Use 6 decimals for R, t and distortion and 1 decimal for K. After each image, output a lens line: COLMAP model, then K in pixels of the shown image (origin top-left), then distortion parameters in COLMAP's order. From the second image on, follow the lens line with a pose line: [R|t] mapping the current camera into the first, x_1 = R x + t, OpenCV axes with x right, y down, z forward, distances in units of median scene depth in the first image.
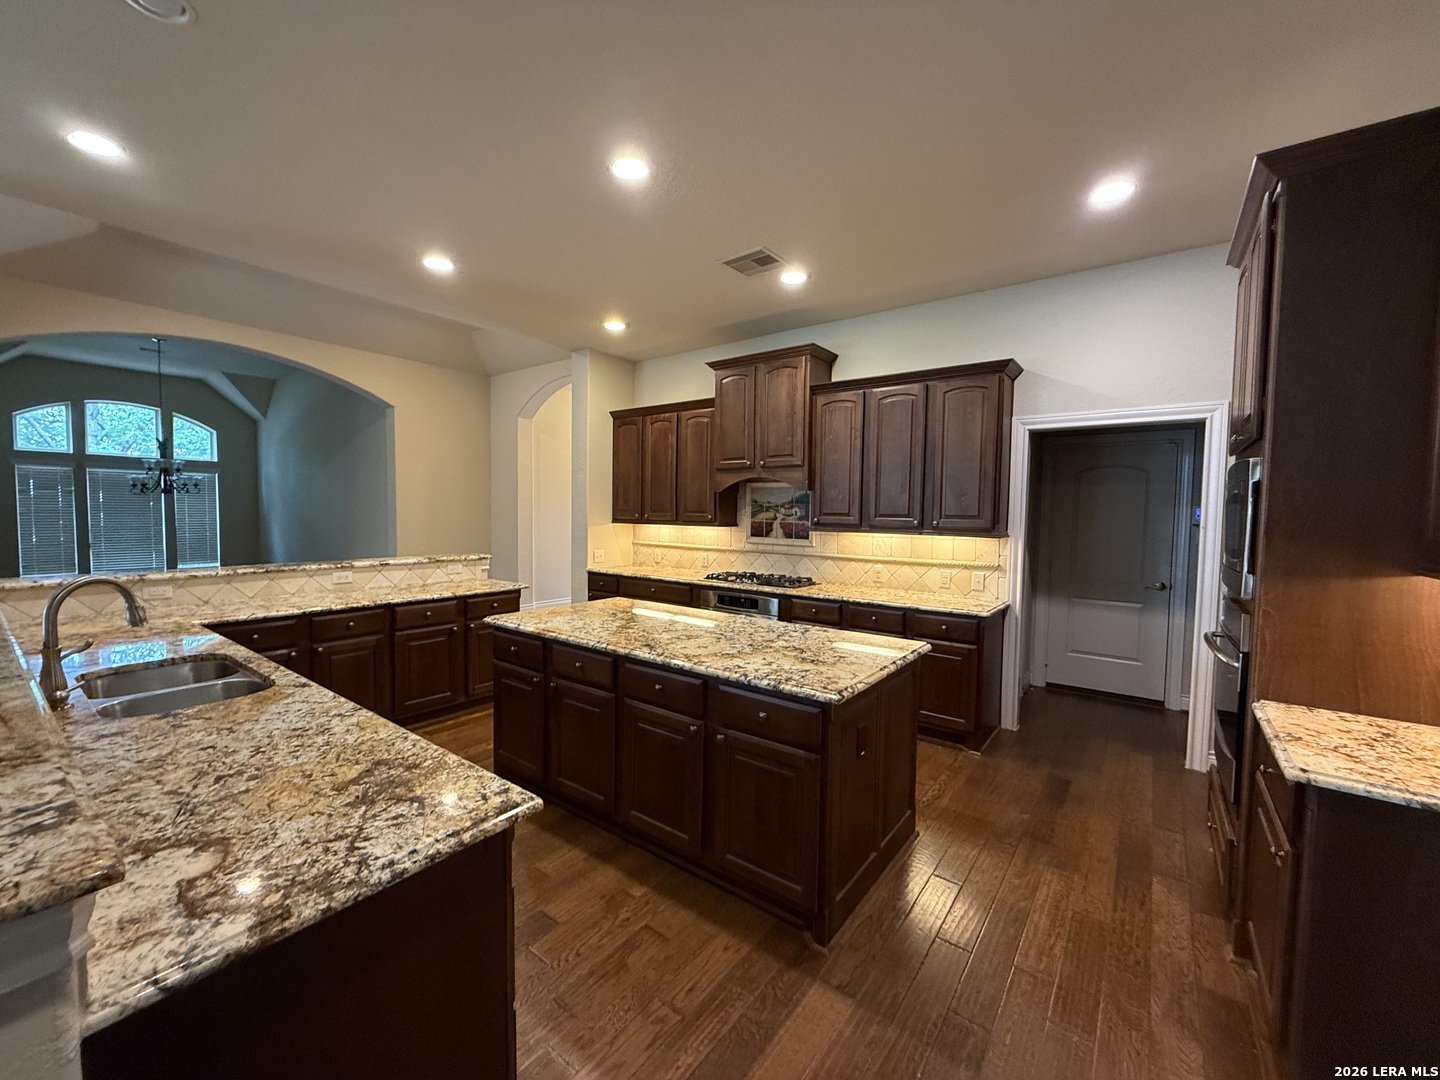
lens RADIAL K [[575.4, 0, 726.1], [0, 575.4, 539.6], [0, 0, 1]] dist [-0.006116, -0.000210]
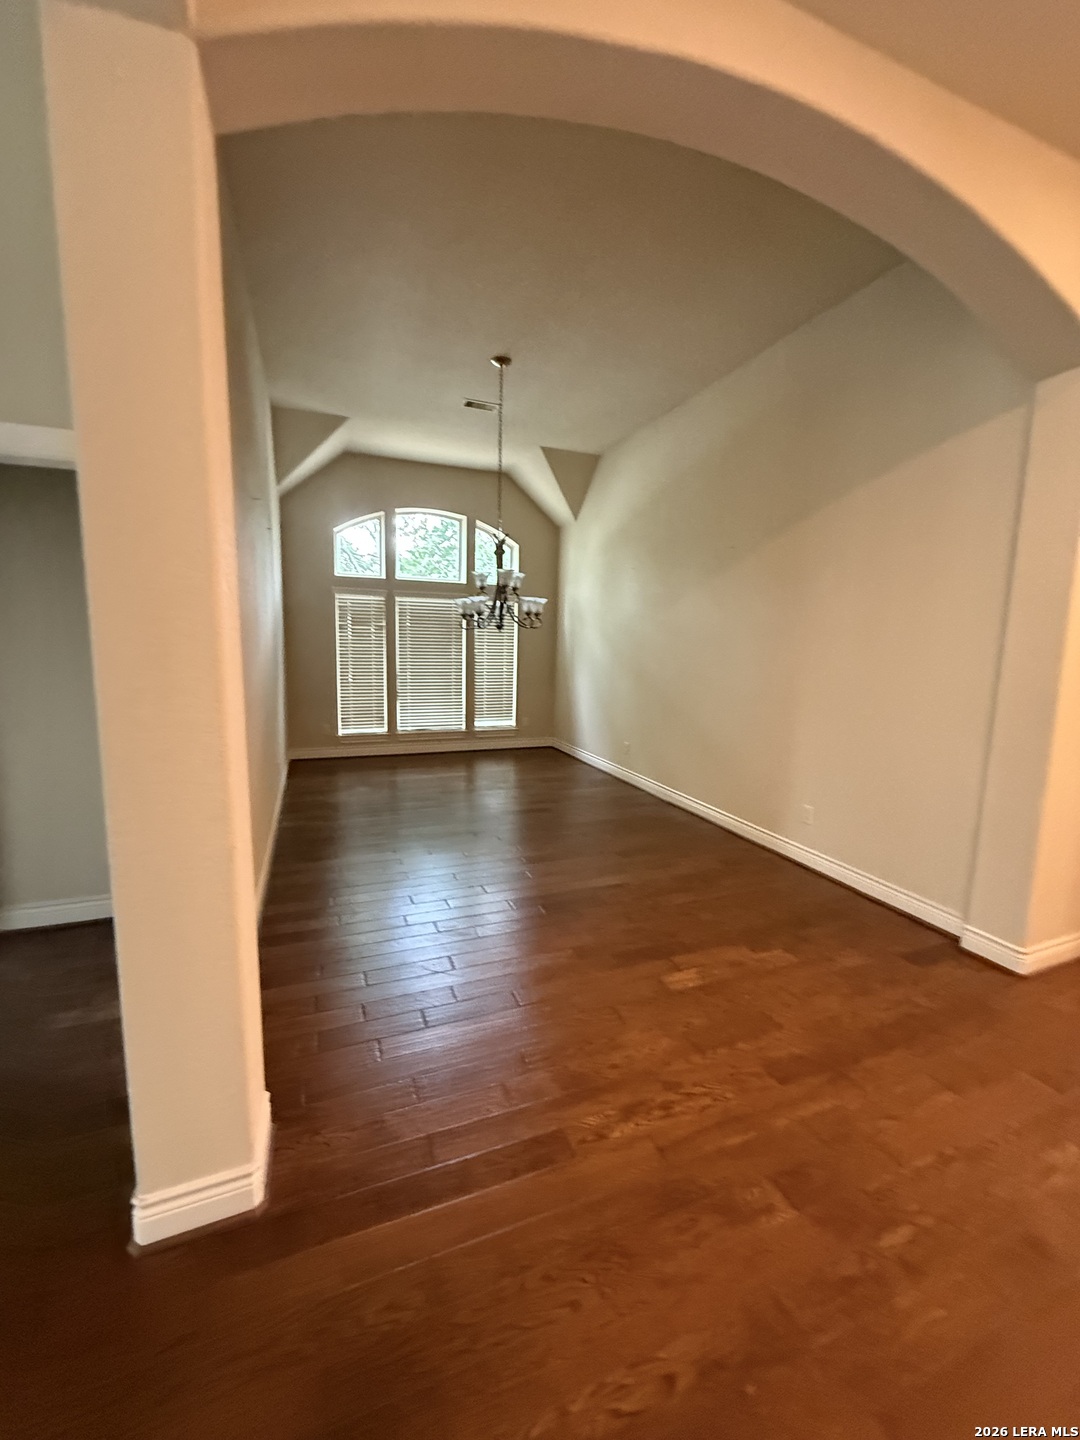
lens RADIAL K [[575.4, 0, 544.3], [0, 575.4, 715.8], [0, 0, 1]] dist [-0.006116, -0.000210]
pose [[0.832119, 0.092765, -0.546783, -0.487739], [-0.045166, 0.993972, 0.099898, -0.049813], [0.552754, -0.058431, 0.831293, 0.431642]]
